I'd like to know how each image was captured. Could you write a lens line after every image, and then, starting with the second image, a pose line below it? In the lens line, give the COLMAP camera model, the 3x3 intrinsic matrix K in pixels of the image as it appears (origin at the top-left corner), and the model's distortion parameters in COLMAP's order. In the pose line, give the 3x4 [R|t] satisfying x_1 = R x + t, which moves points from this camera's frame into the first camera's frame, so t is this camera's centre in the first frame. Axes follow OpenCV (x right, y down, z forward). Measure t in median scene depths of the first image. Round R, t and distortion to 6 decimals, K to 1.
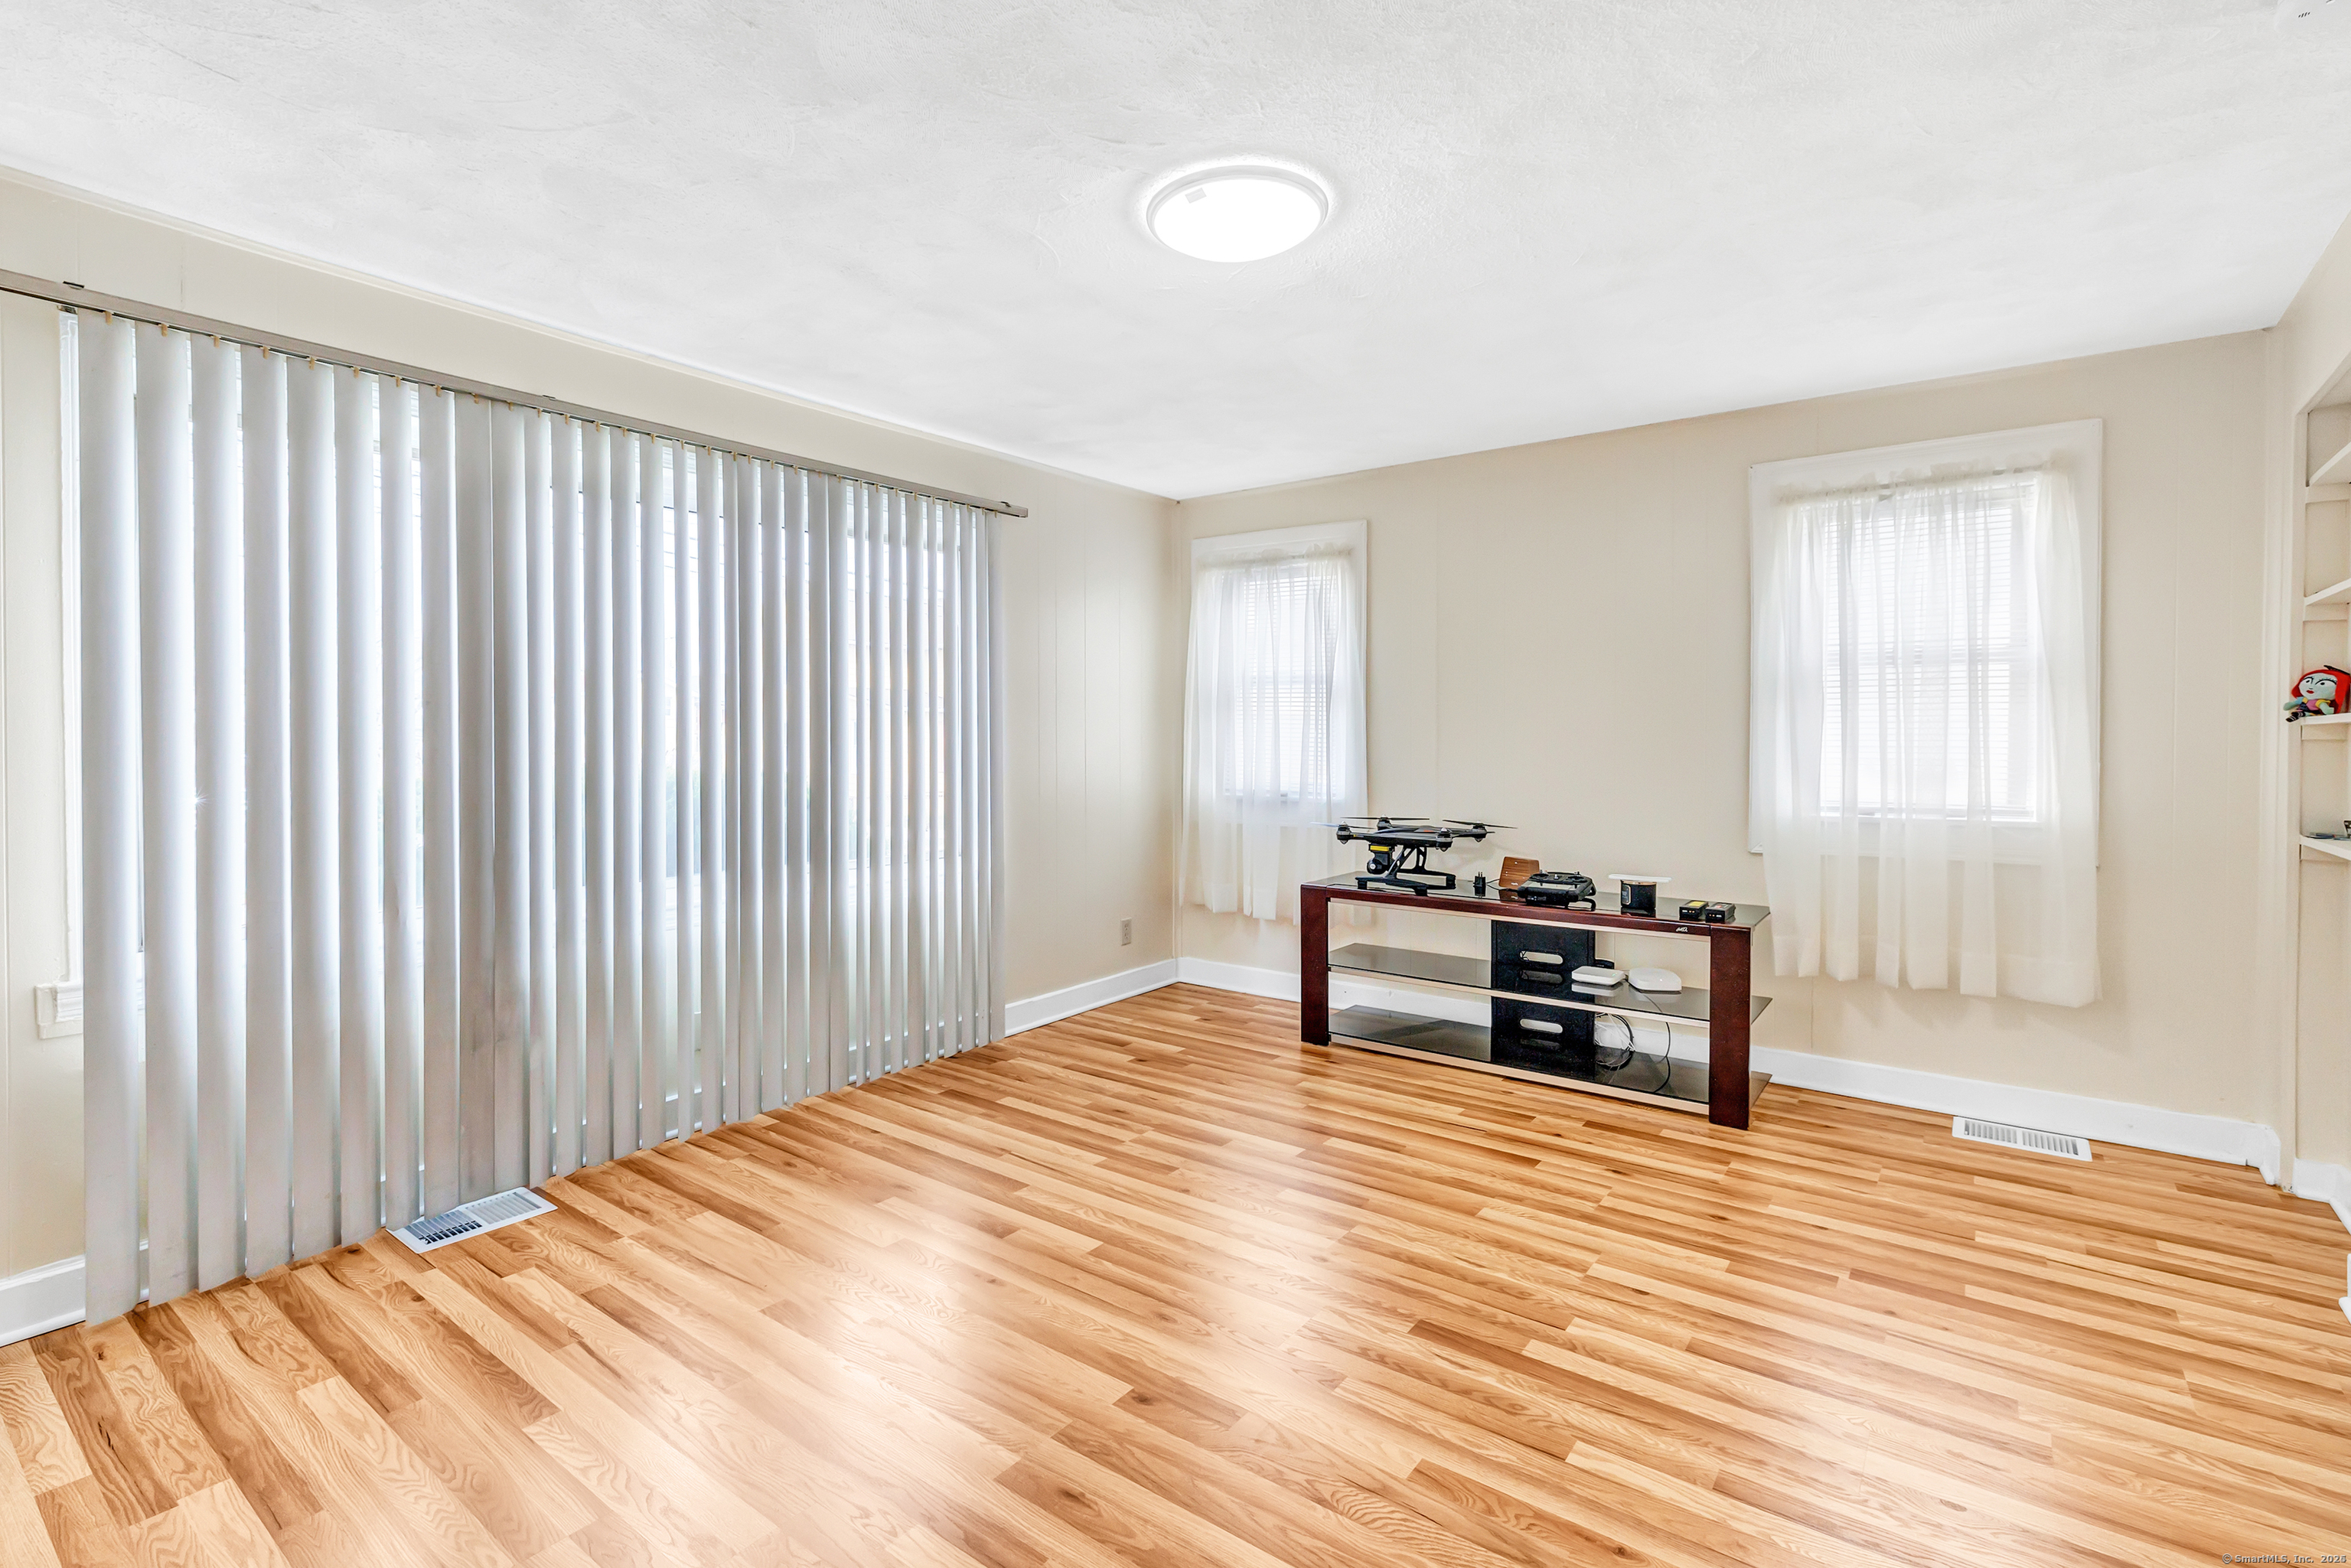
lens RADIAL K [[1056.0, 0, 995.5], [0, 1056.0, 751.4], [0, 0, 1]] dist [0.000336, 0.000151]
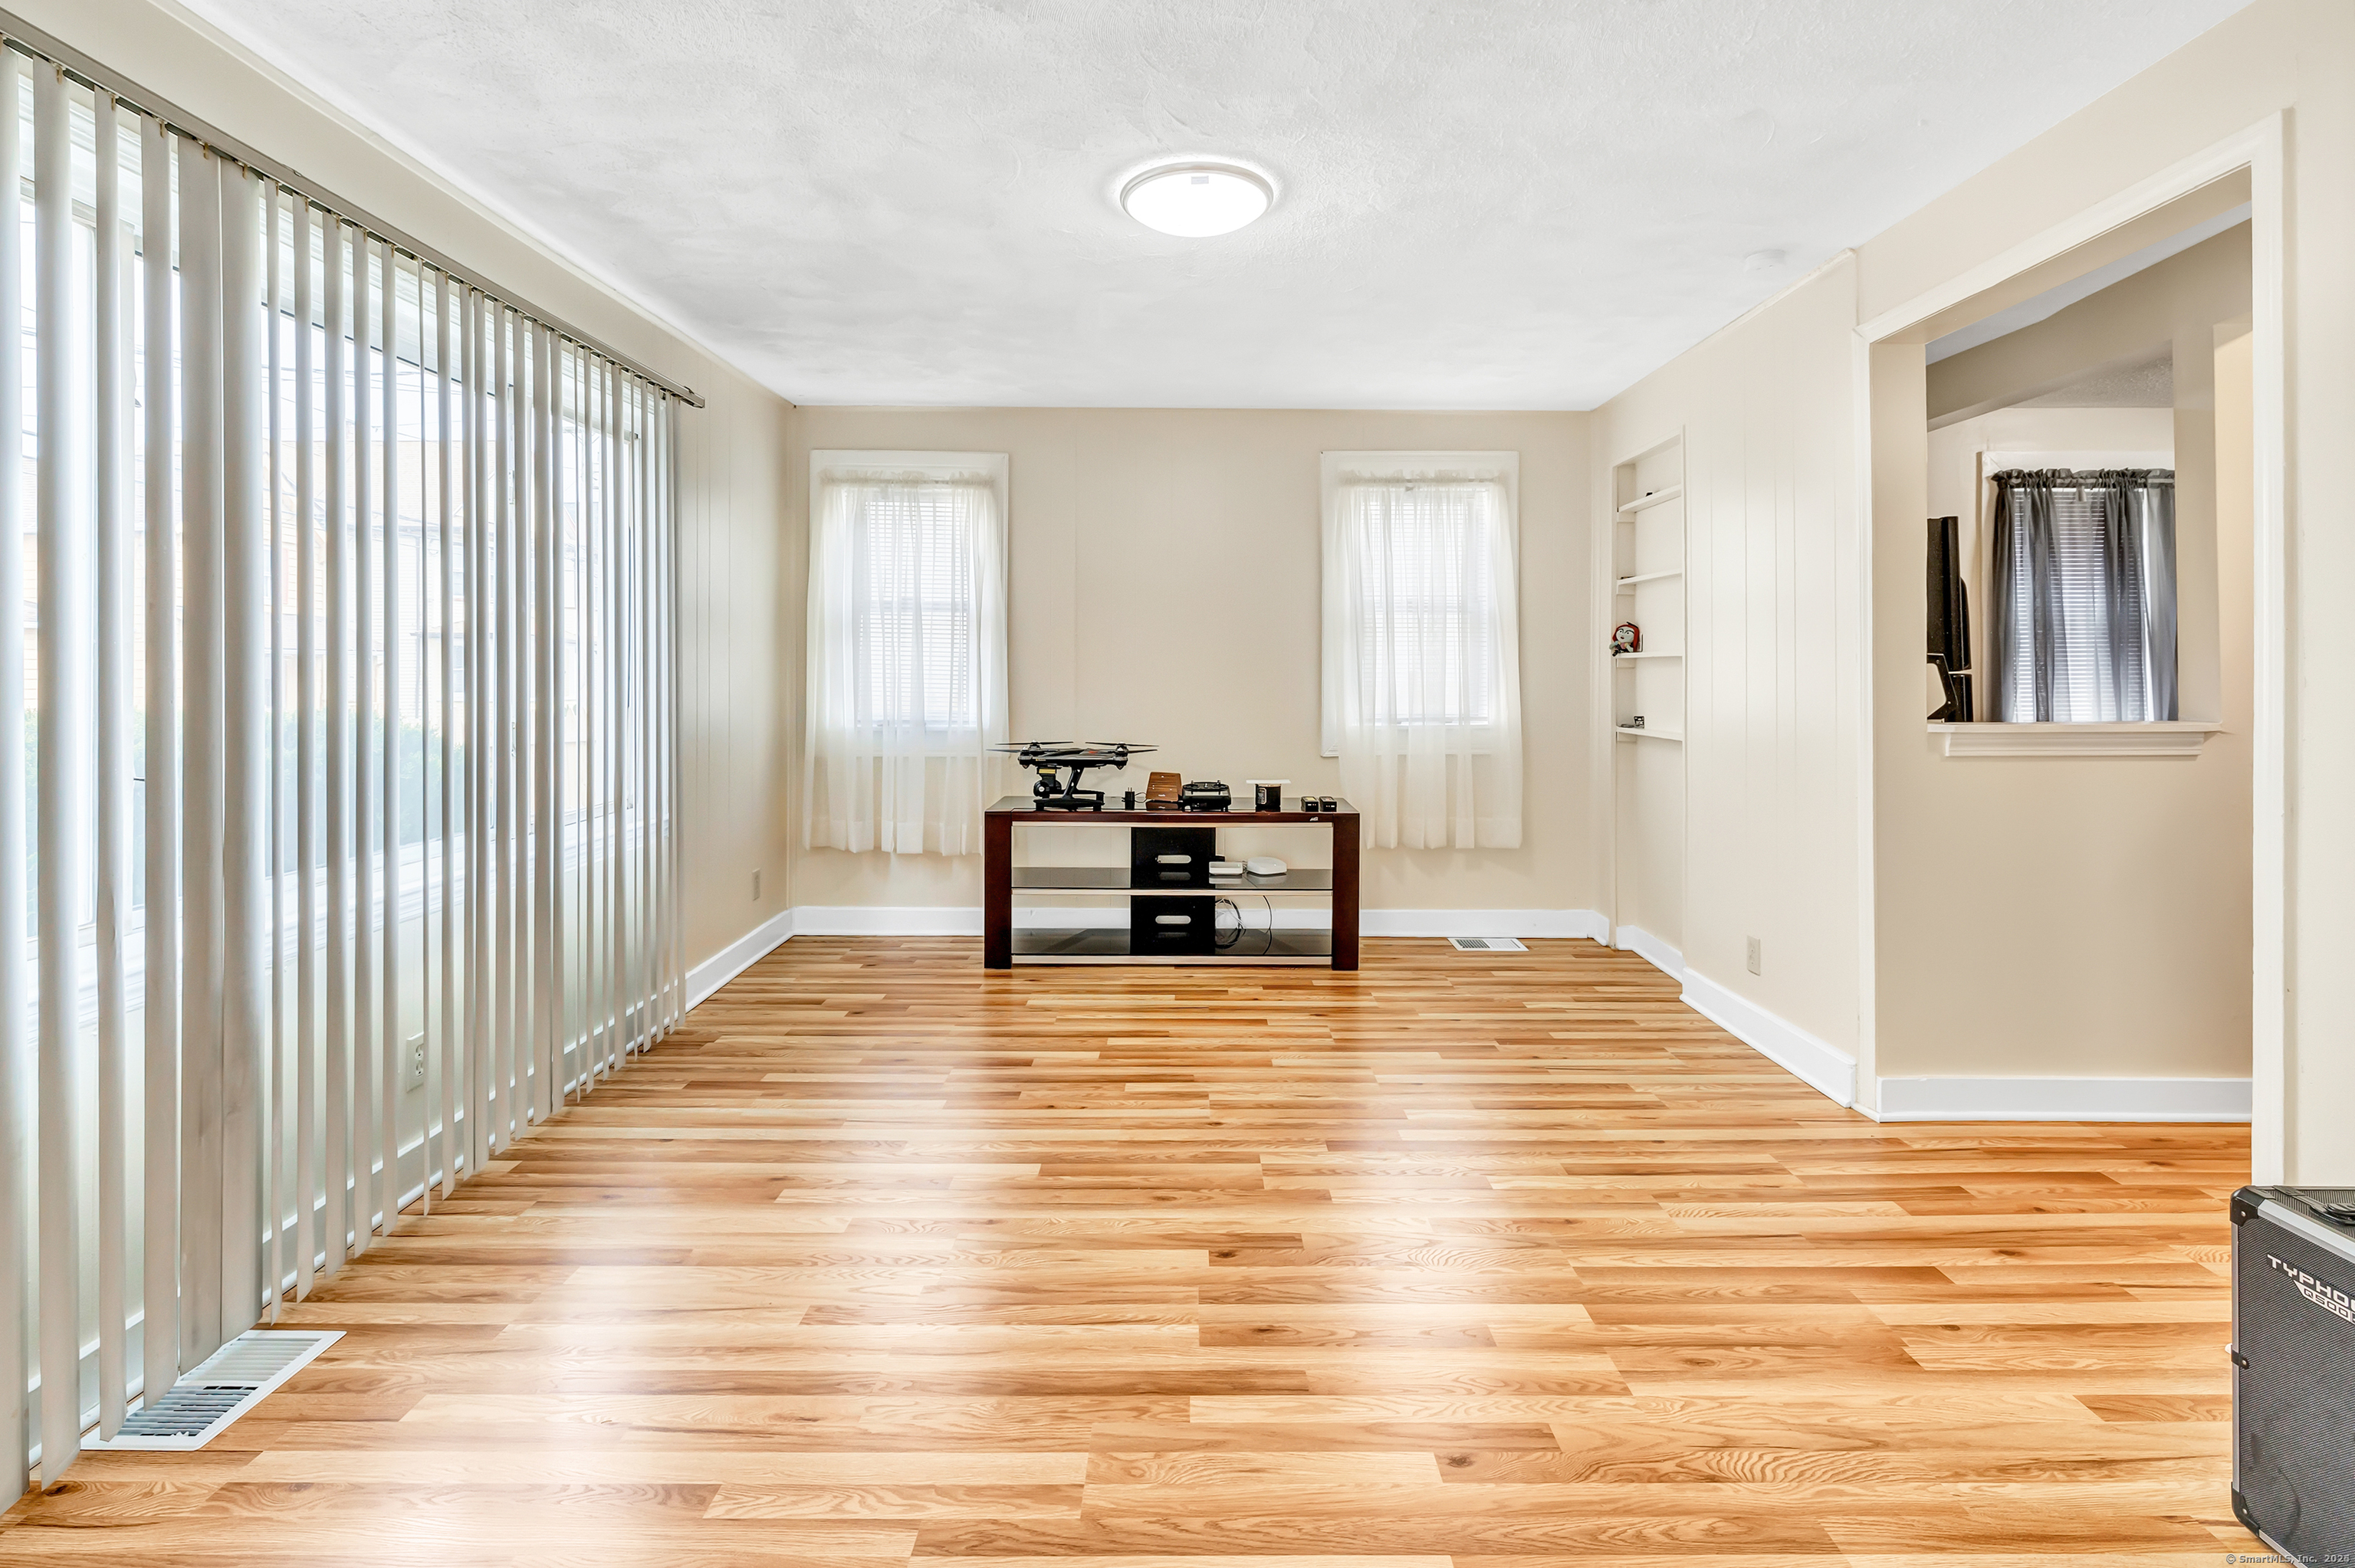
lens RADIAL K [[1216.8, 0, 1078.9], [0, 1216.8, 672.1], [0, 0, 1]] dist [-0.000340, -0.000190]
pose [[0.777888, -0.001106, 0.628402, -0.435483], [0.006954, 0.999952, -0.006848, 0.002460], [-0.628365, 0.009697, 0.777858, 0.049267]]
